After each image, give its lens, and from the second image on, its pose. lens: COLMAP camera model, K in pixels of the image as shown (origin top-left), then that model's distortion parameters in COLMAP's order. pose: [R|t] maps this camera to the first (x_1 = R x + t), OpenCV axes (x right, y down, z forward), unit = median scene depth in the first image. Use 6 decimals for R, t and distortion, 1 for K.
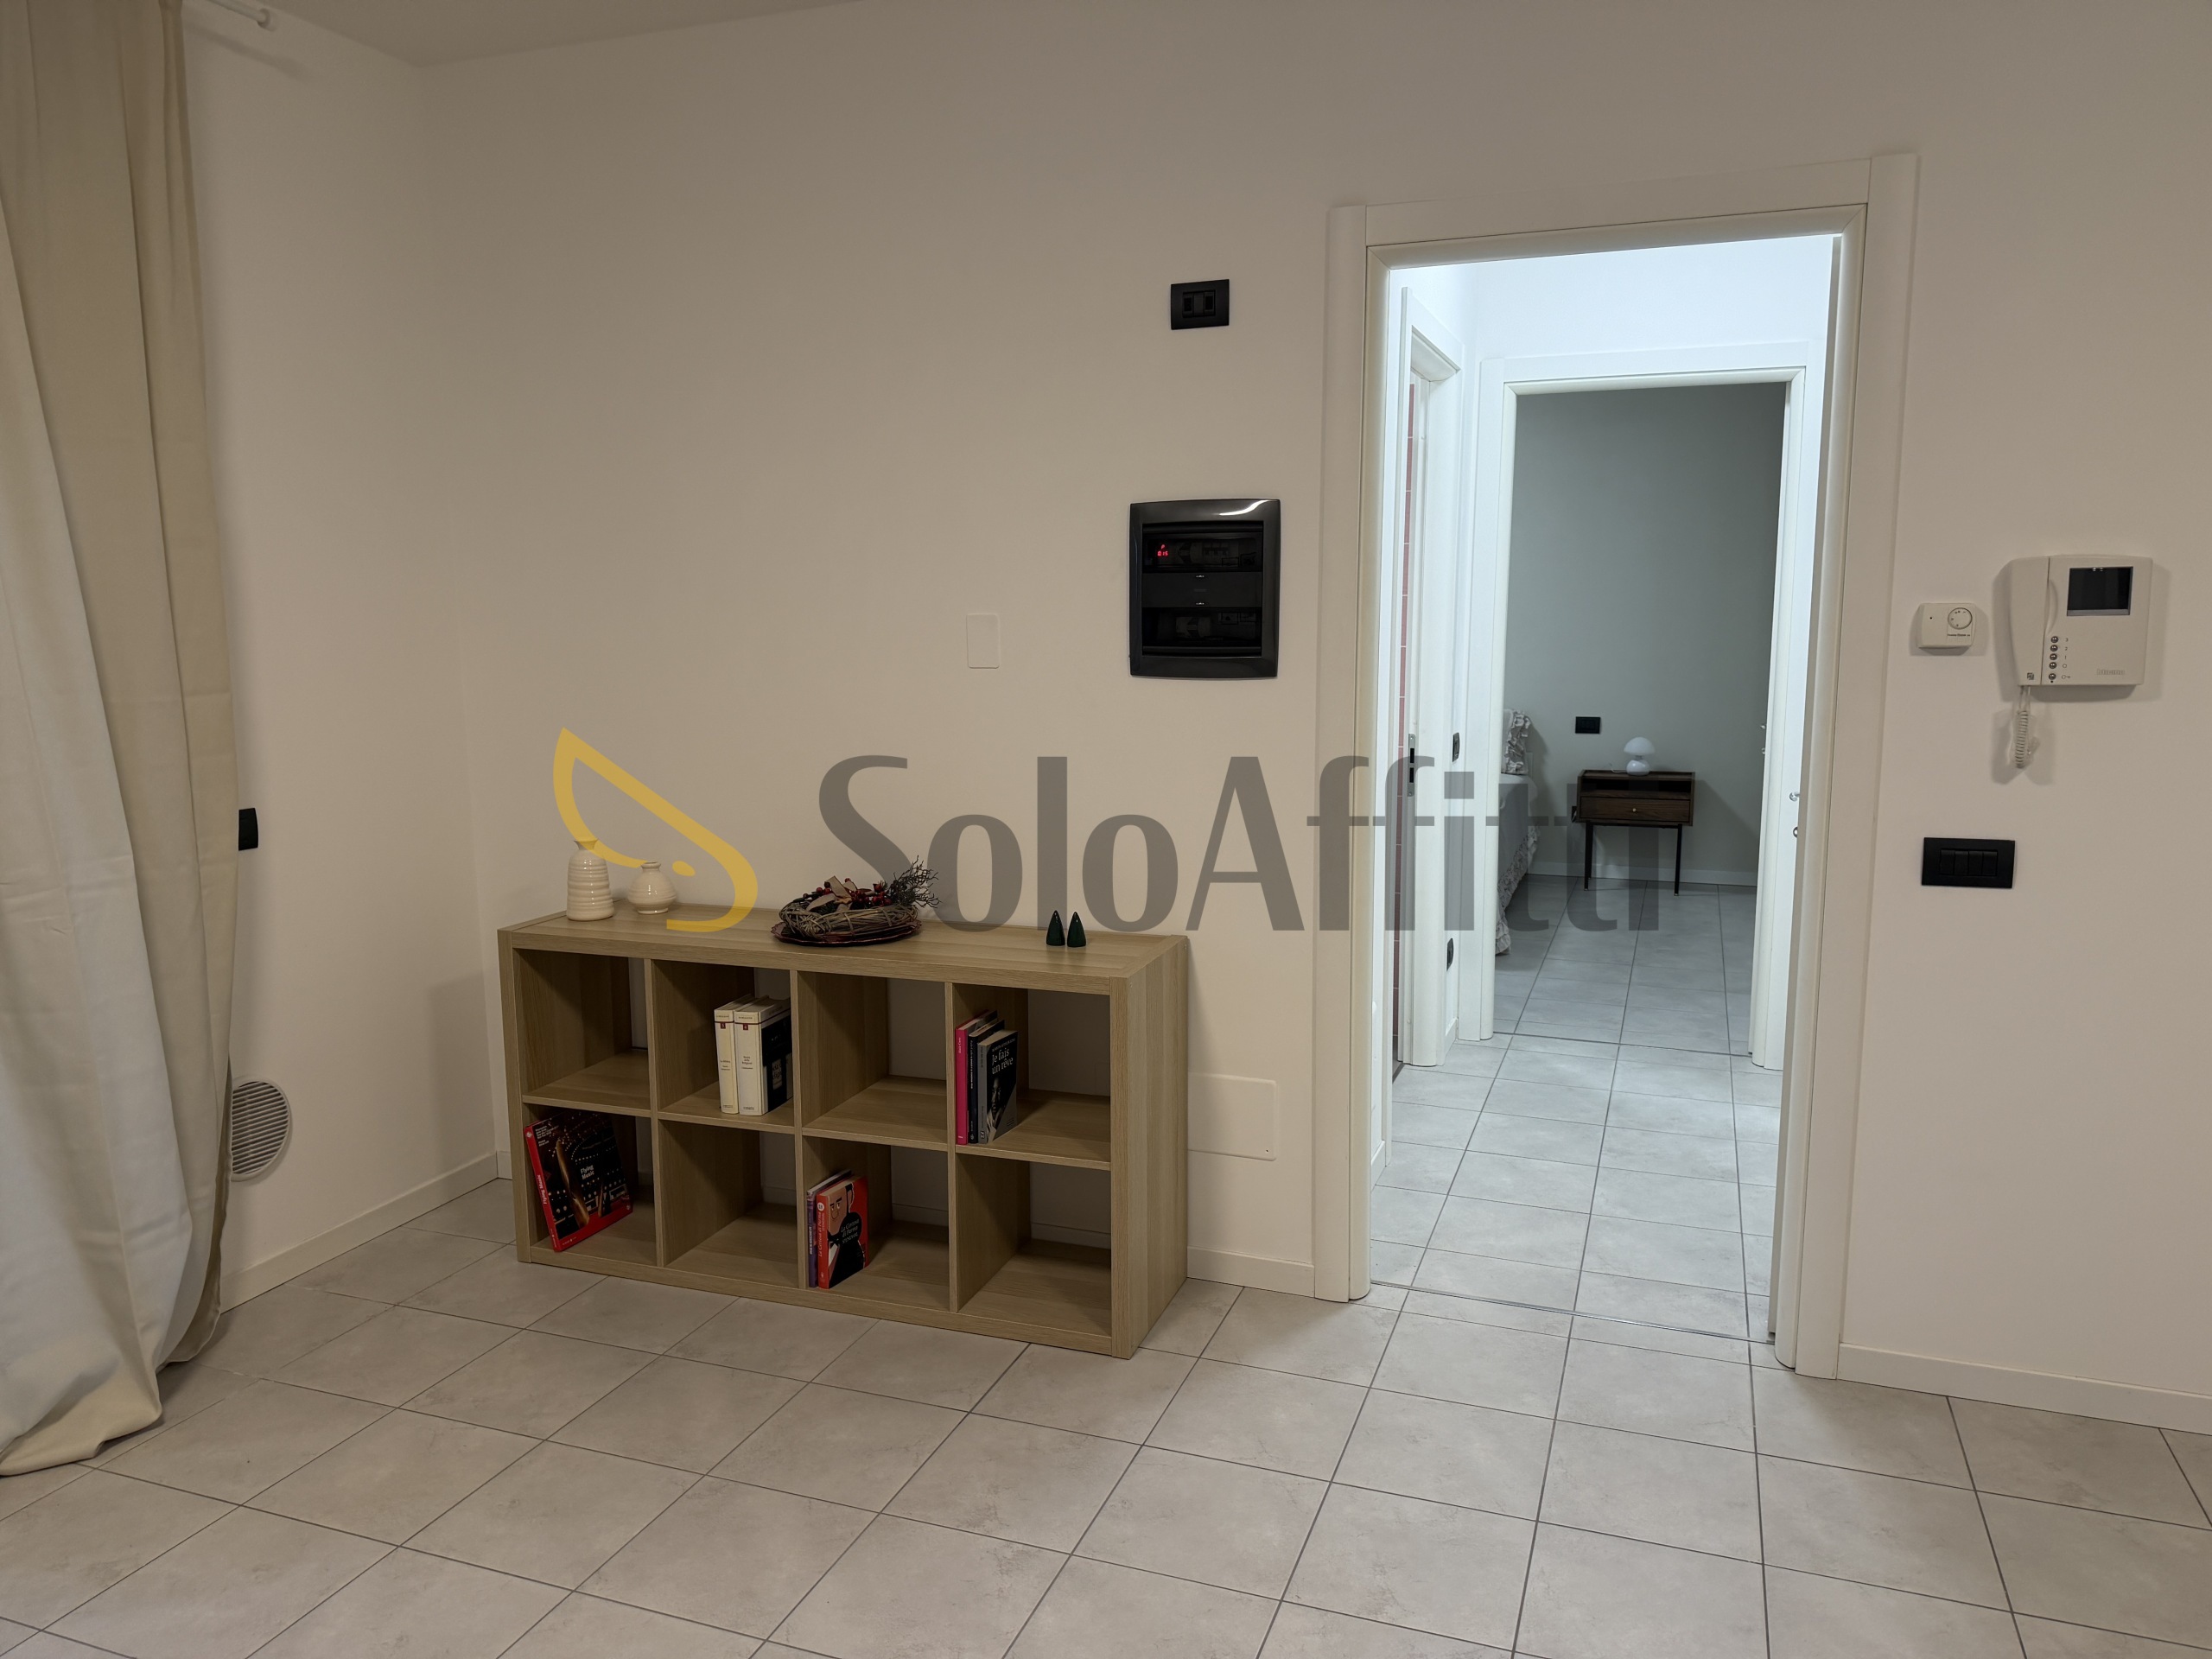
lens RADIAL K [[1556.1, 0, 1081.9], [0, 1556.1, 850.6], [0, 0, 1]] dist [0.041003, -0.049204]
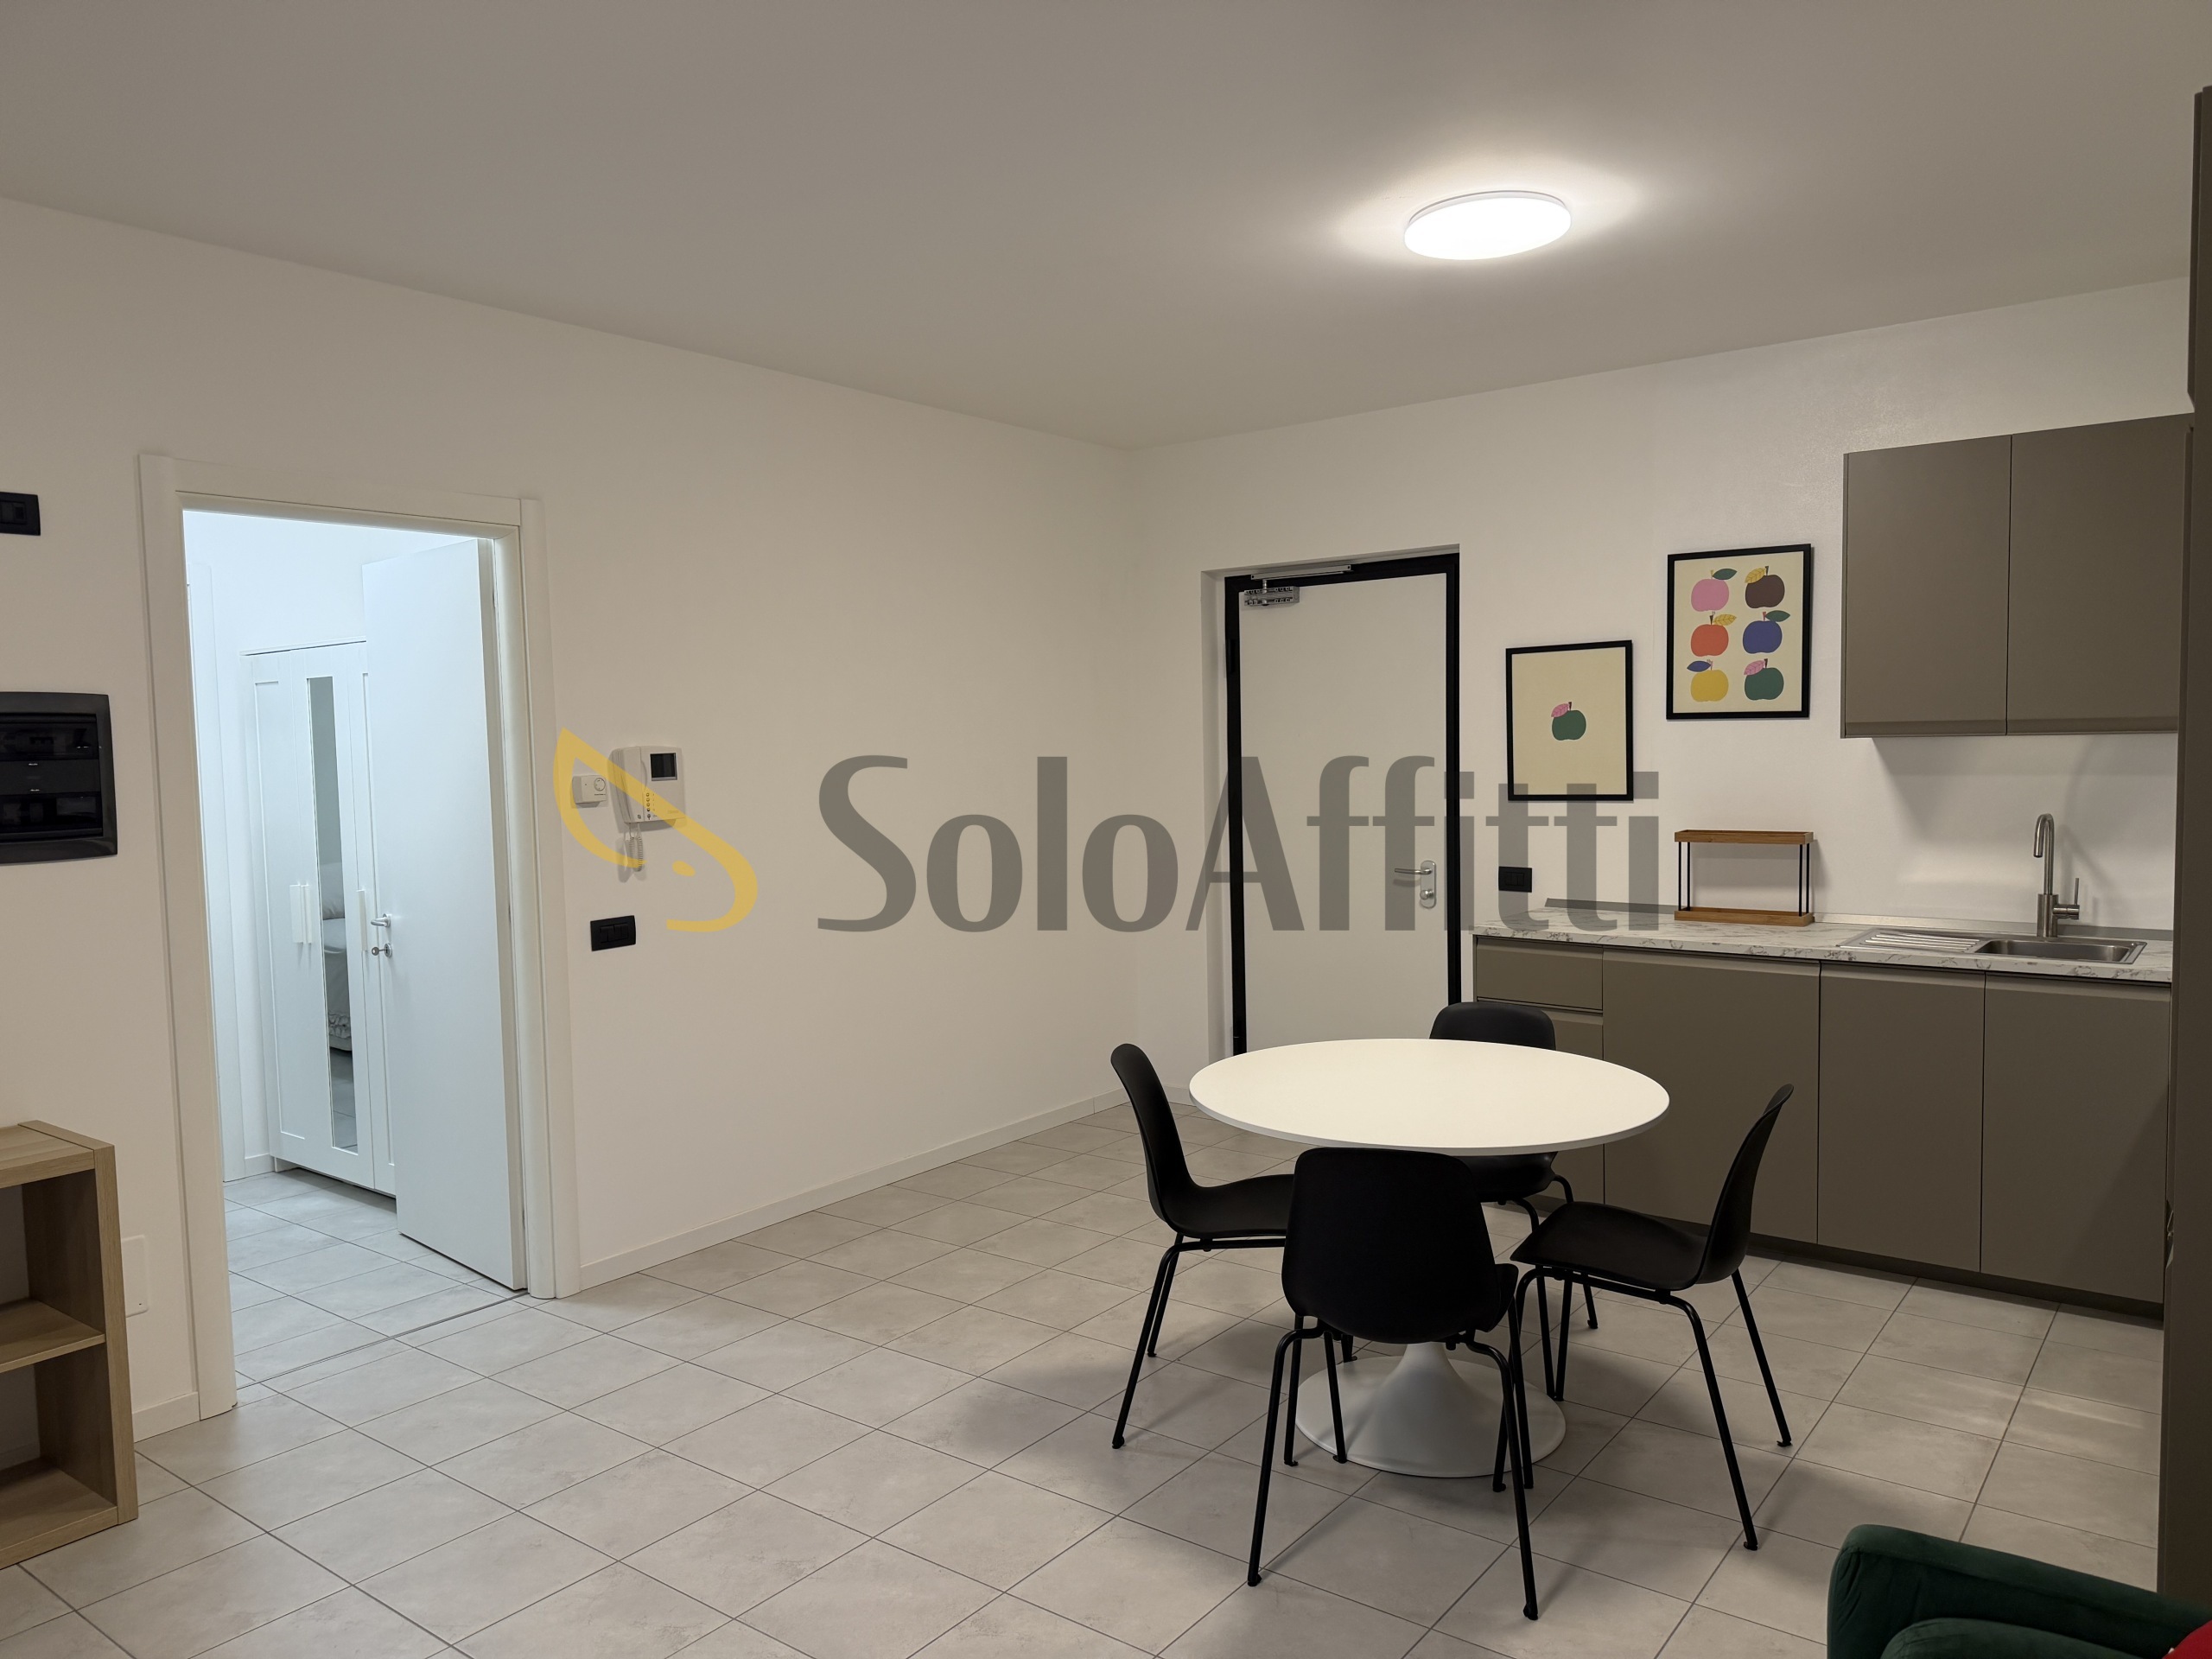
lens RADIAL K [[1556.1, 0, 1093.5], [0, 1556.1, 832.3], [0, 0, 1]] dist [0.041003, -0.049204]
pose [[0.290742, -0.052964, 0.955335, -0.493130], [0.177015, 0.984208, 0.000693, -0.004263], [-0.940285, 0.168907, 0.295526, 0.019292]]
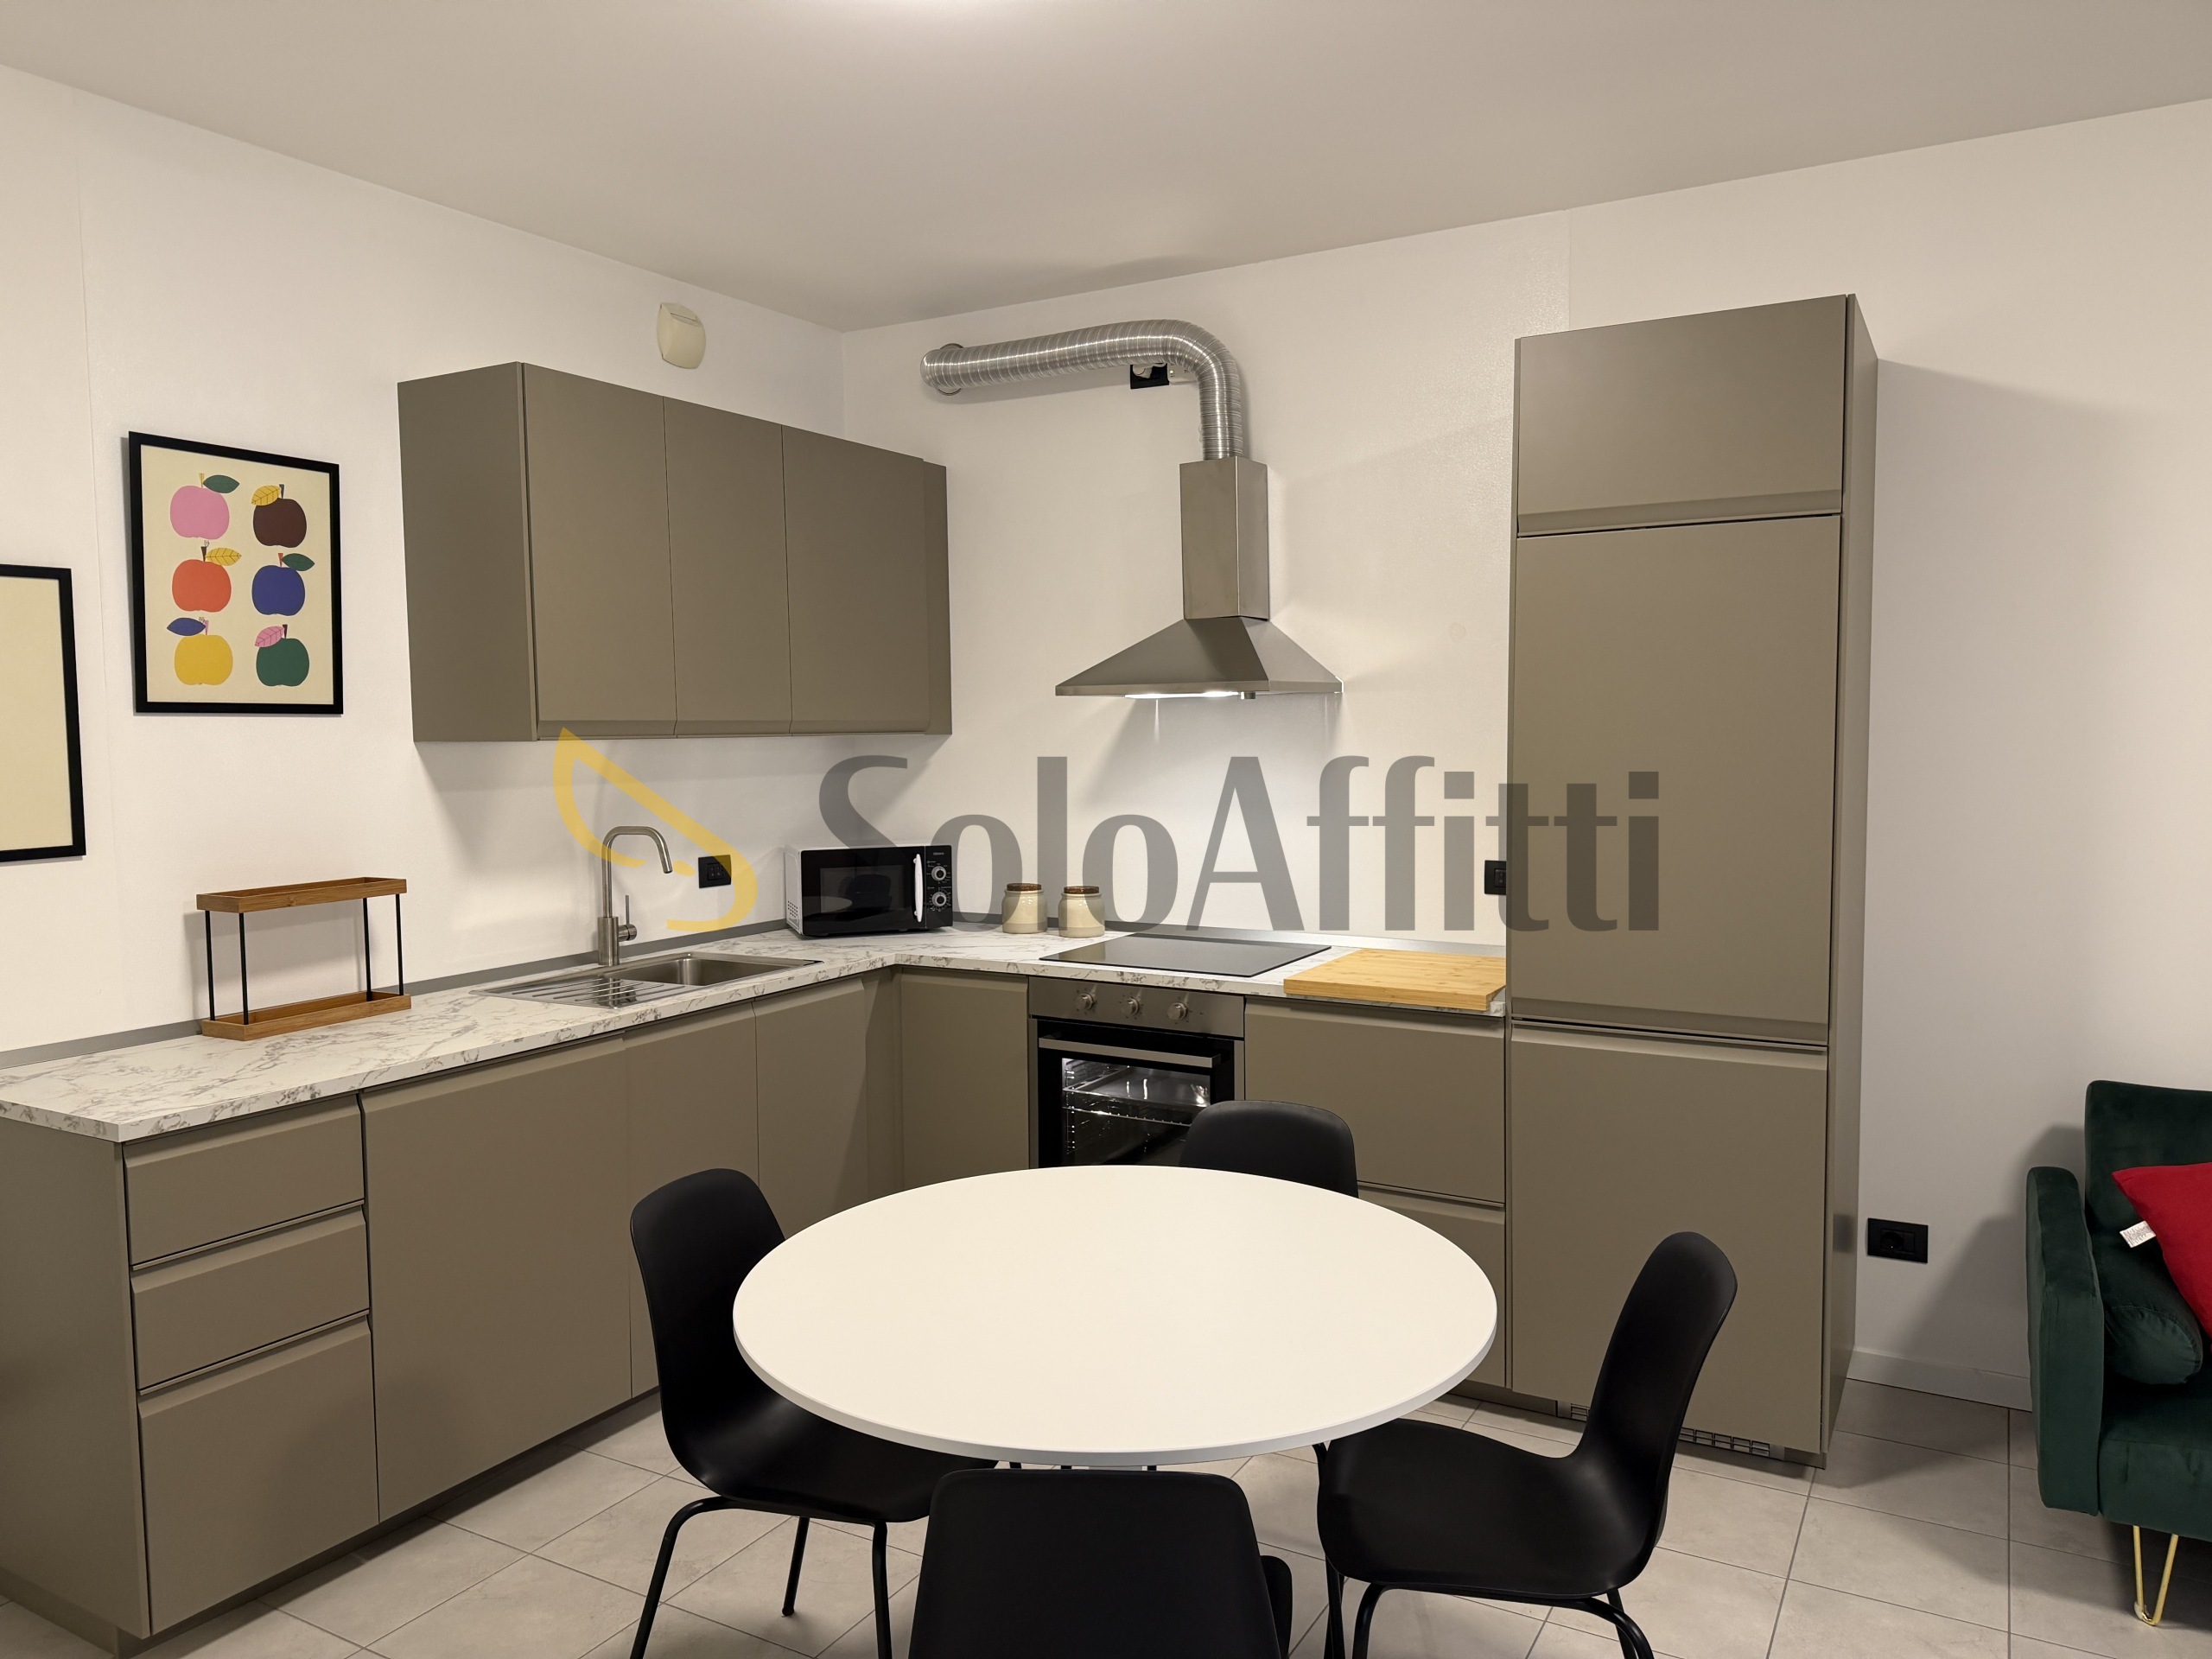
lens RADIAL K [[1556.1, 0, 1113.2], [0, 1556.1, 828.0], [0, 0, 1]] dist [0.041003, -0.049204]
pose [[-0.988888, 0.010972, 0.148257, 0.175718], [0.045857, 0.971156, 0.233996, -0.095926], [-0.141413, 0.238194, -0.960867, 0.521931]]
